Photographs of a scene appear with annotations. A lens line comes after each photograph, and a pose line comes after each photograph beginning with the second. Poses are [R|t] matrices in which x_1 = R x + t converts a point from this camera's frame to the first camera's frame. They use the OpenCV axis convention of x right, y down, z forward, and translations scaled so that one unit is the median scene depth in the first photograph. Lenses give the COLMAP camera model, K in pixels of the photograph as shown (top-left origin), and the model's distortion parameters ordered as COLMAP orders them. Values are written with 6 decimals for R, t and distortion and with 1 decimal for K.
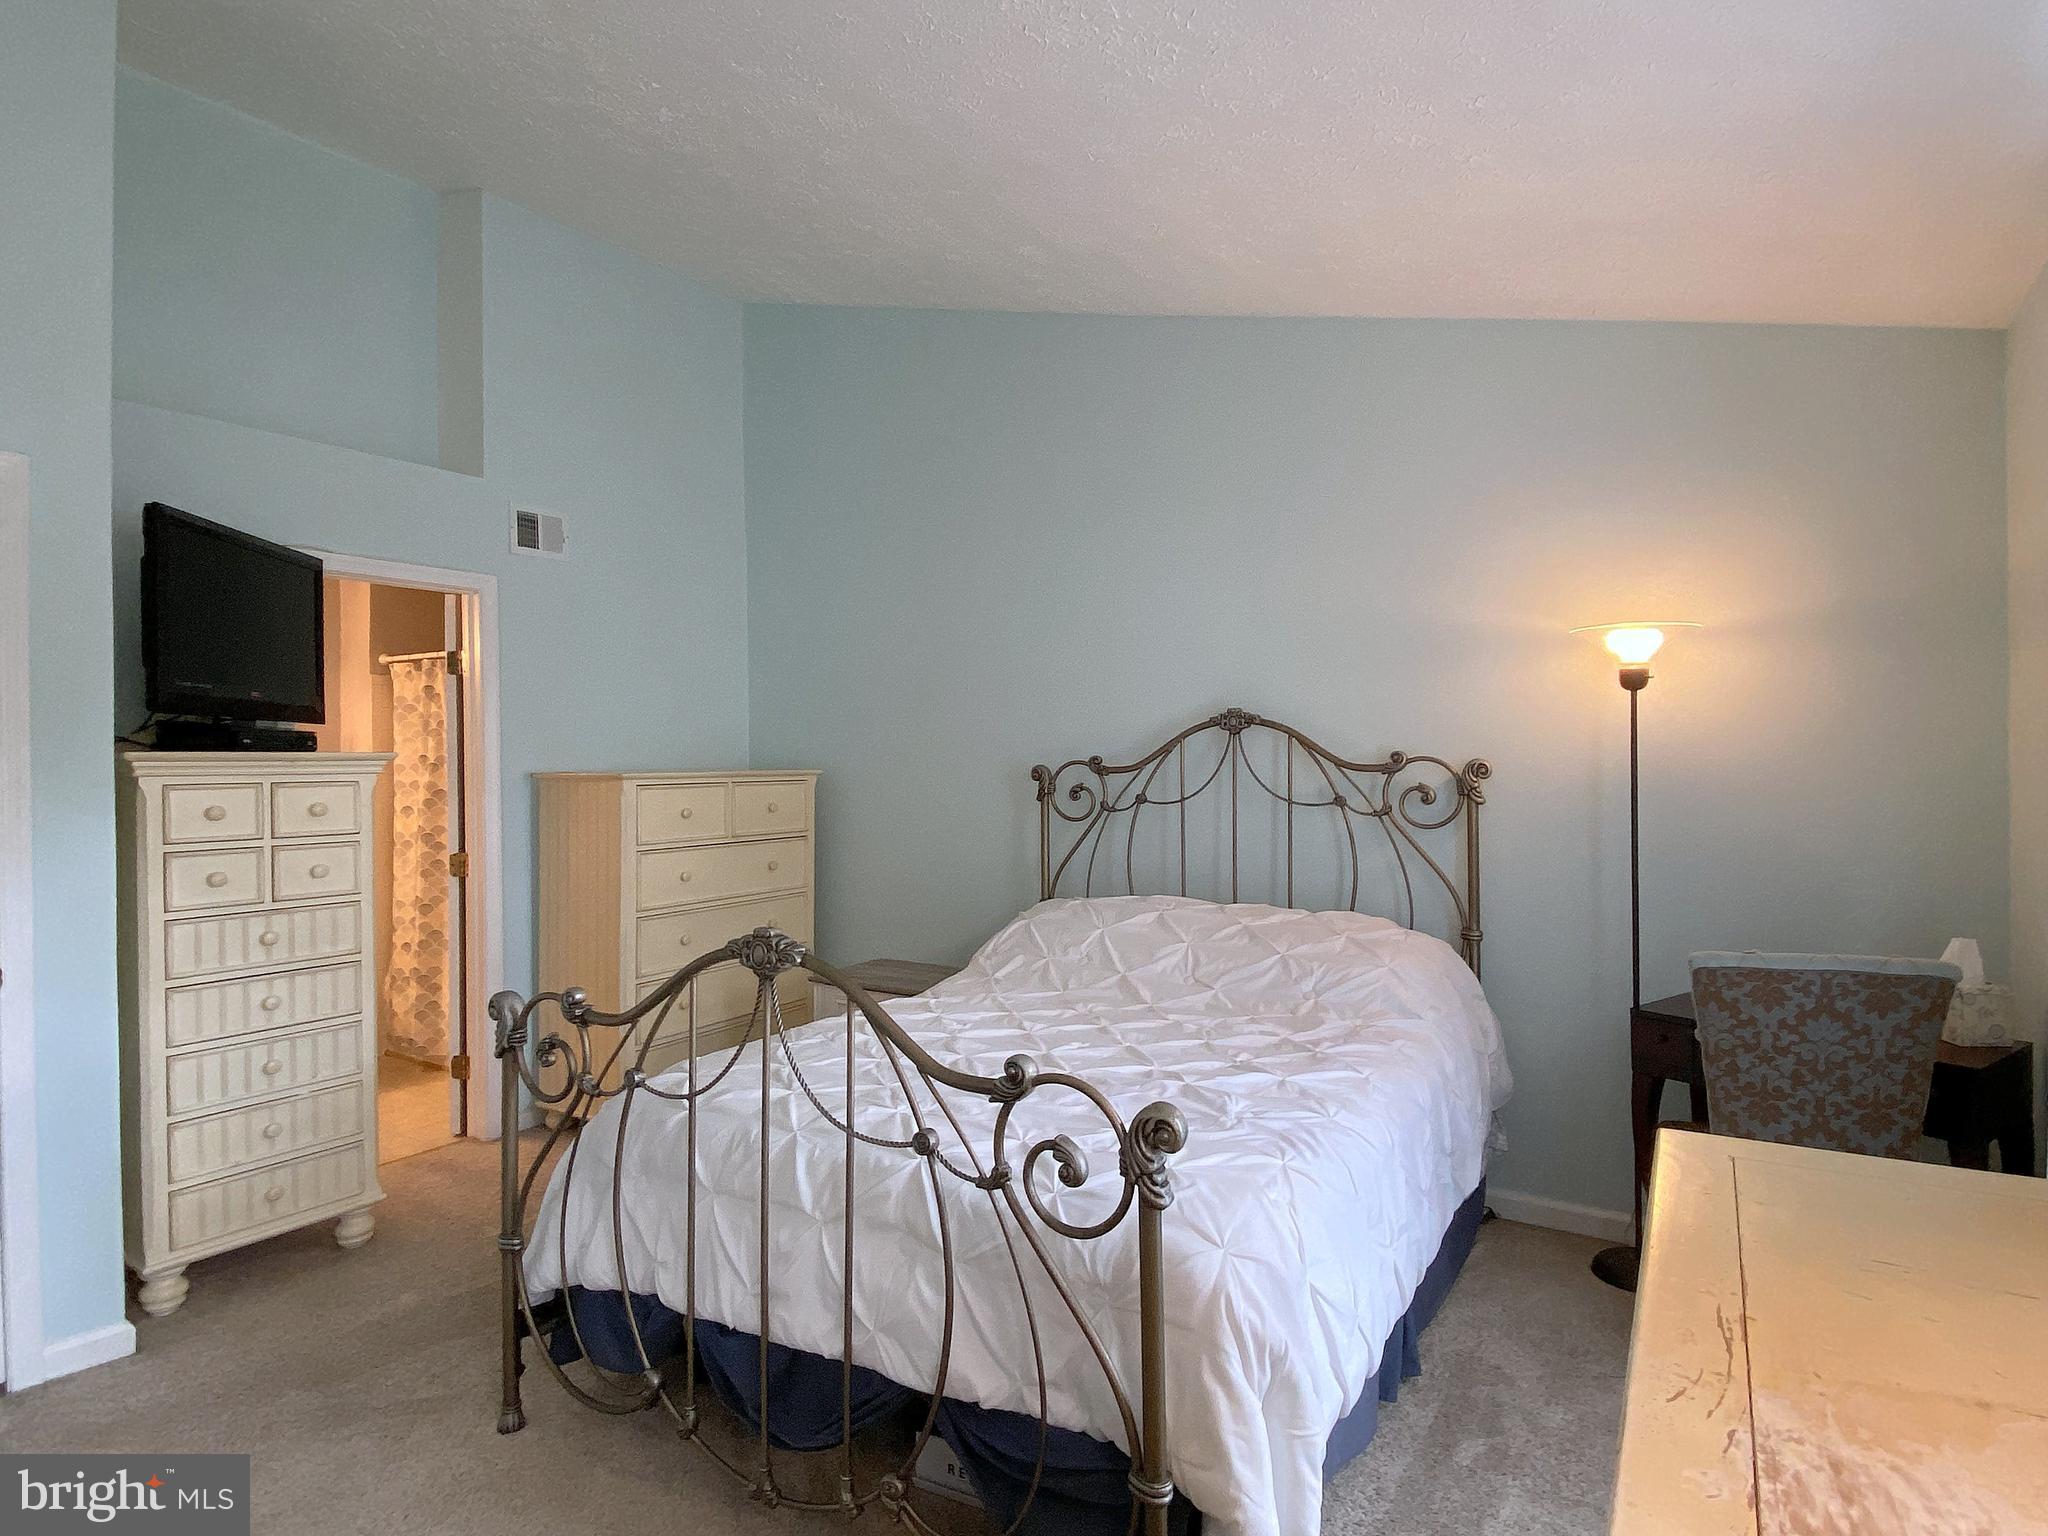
lens RADIAL K [[1101.9, 0, 1017.9], [0, 1101.9, 762.7], [0, 0, 1]] dist [0.085074, -0.073961]
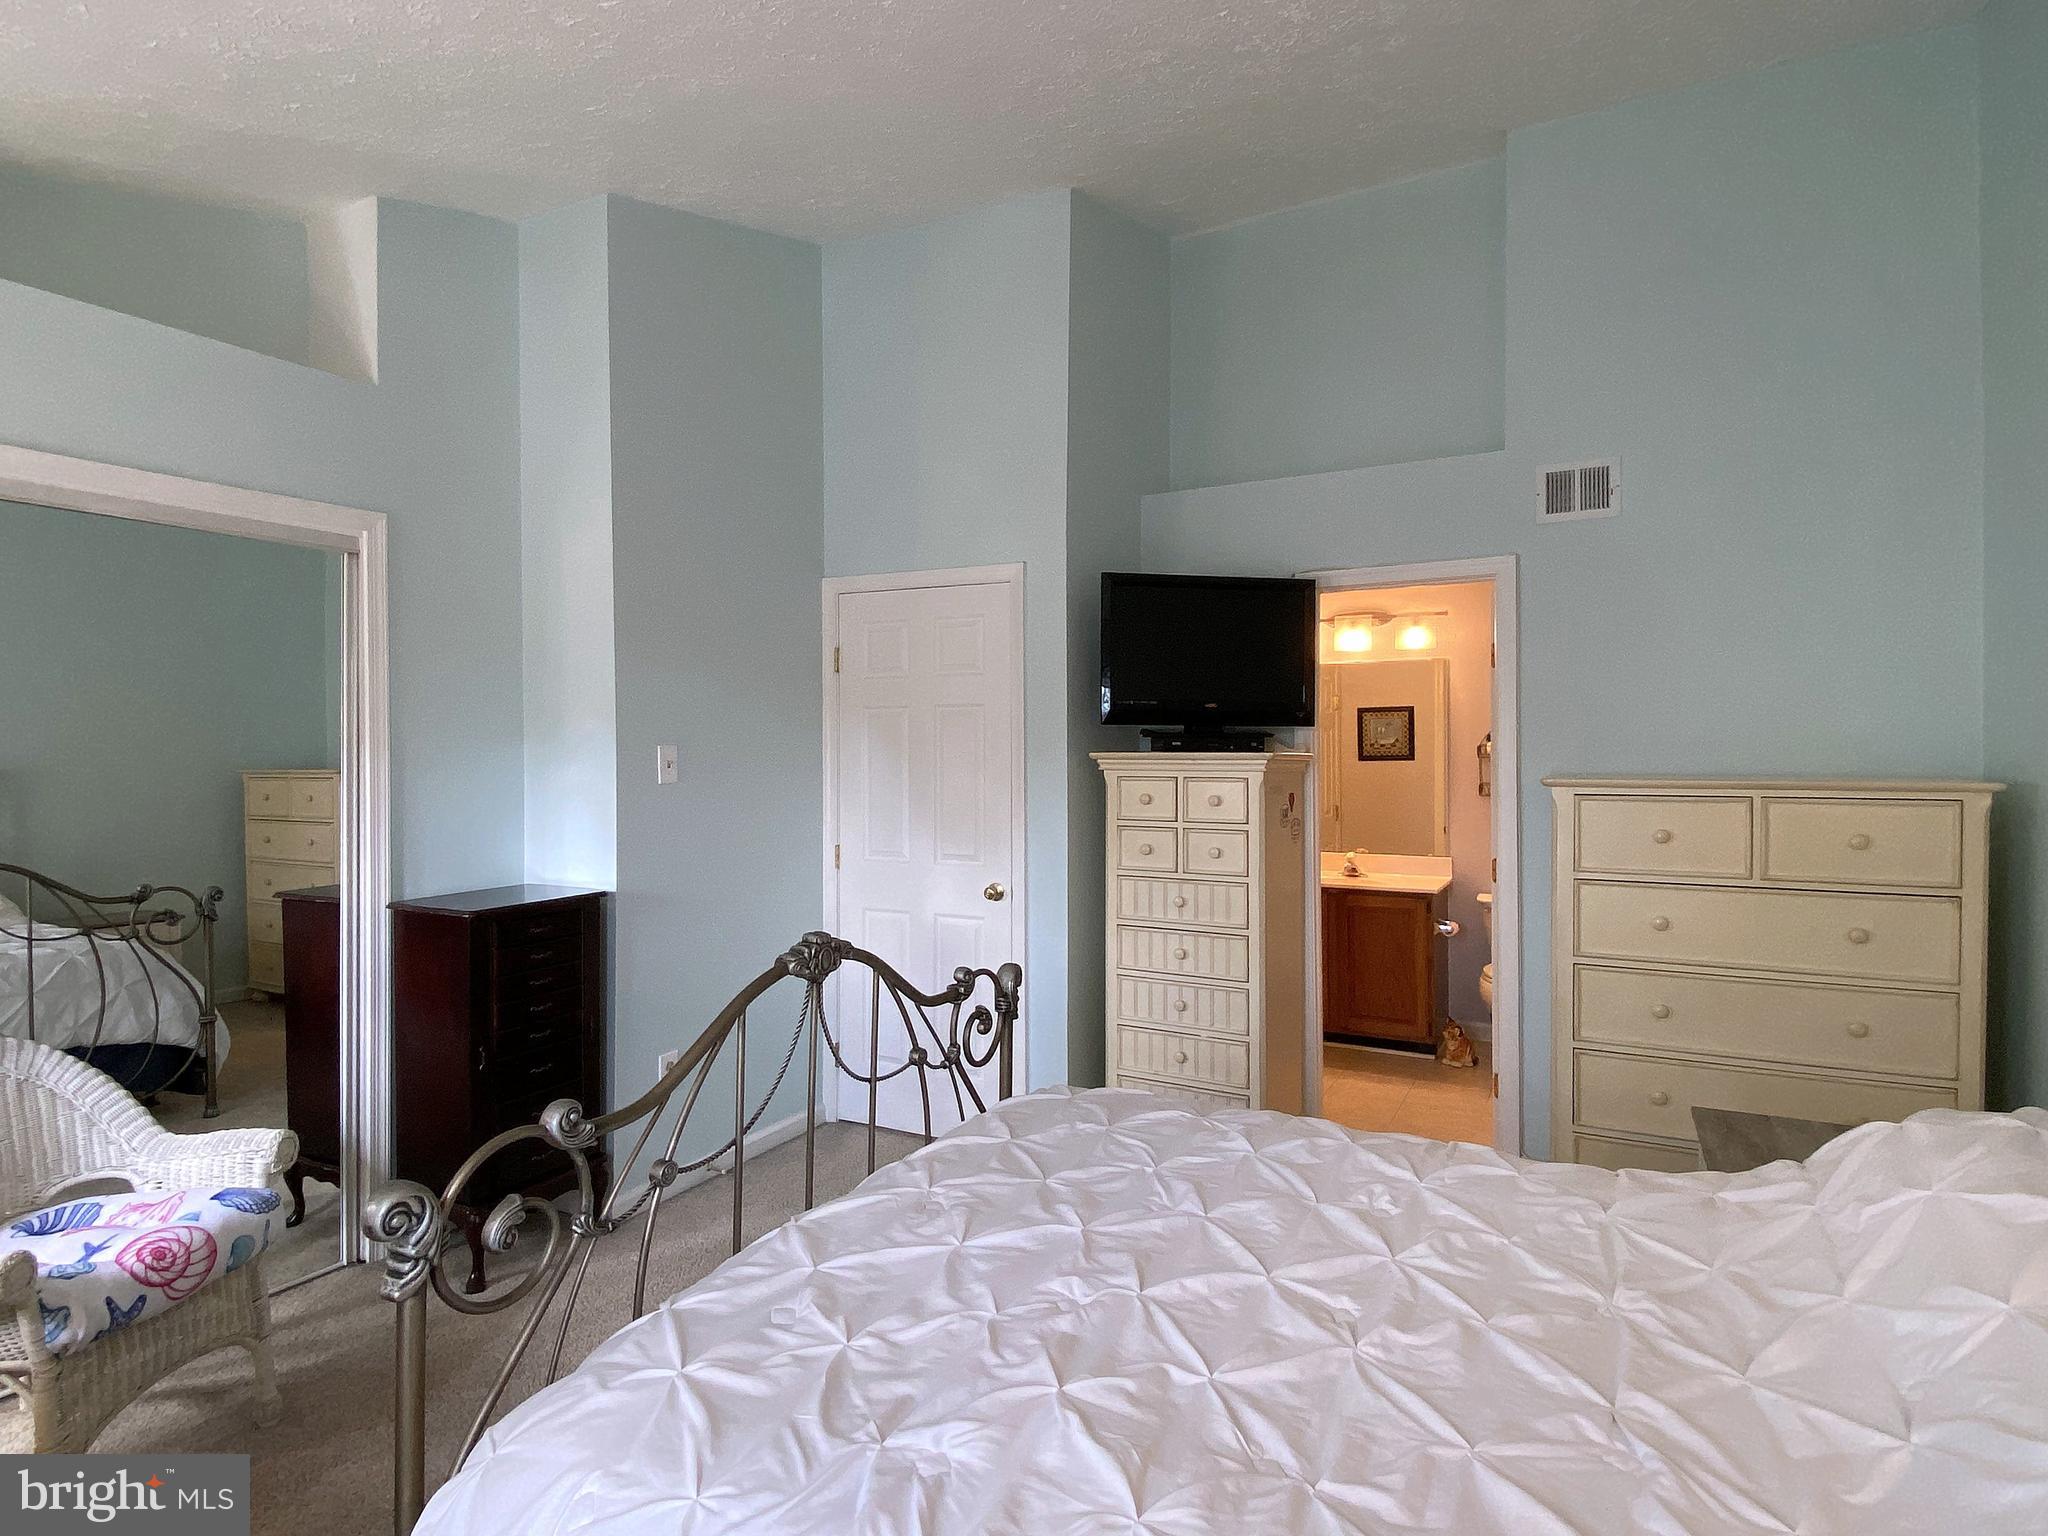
lens RADIAL K [[1097.3, 0, 1024.9], [0, 1097.3, 752.5], [0, 0, 1]] dist [0.087955, -0.069297]
pose [[0.100833, 0.005744, -0.994887, 0.553330], [-0.004985, 0.999974, 0.005268, -0.015621], [0.994891, 0.004428, 0.100859, 0.734418]]
